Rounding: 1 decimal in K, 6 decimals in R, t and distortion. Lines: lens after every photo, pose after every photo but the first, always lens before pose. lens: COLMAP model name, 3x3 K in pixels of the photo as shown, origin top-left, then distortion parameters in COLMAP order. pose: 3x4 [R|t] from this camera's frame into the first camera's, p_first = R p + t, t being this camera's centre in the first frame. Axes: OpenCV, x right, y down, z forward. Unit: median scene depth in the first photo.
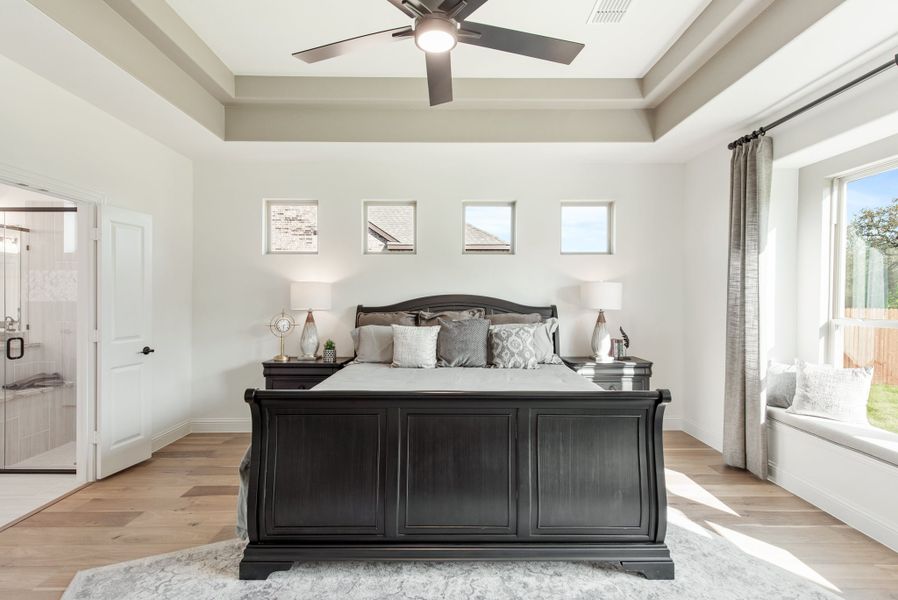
lens RADIAL K [[444.2, 0, 449.5], [0, 444.2, 296.1], [0, 0, 1]] dist [0.013014, -0.001087]
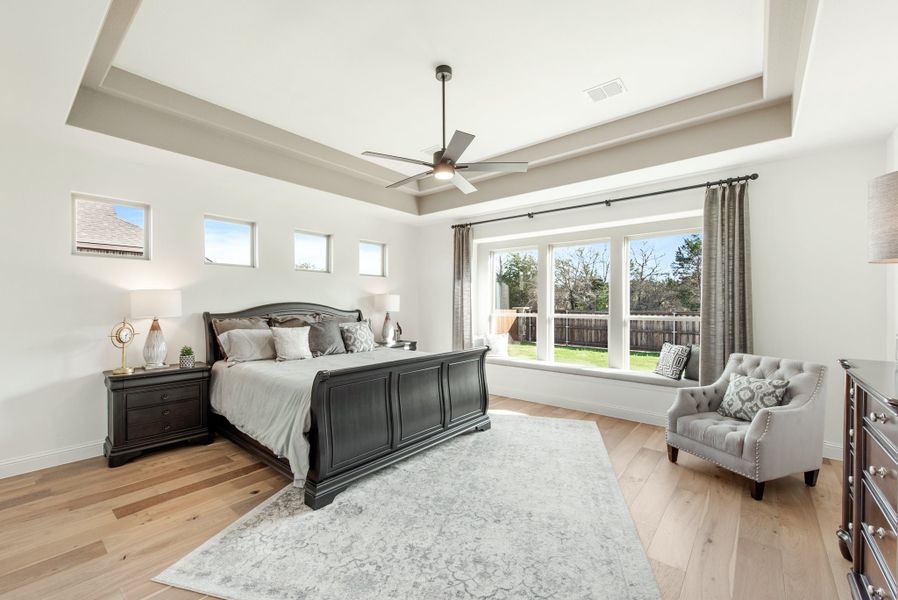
lens RADIAL K [[365.9, 0, 453.1], [0, 365.9, 300.4], [0, 0, 1]] dist [0.009584, -0.000360]
pose [[0.642376, 0.005550, 0.766370, -0.599927], [0.001965, 0.999959, -0.008889, 0.001129], [-0.766387, 0.007216, 0.642338, -0.027657]]
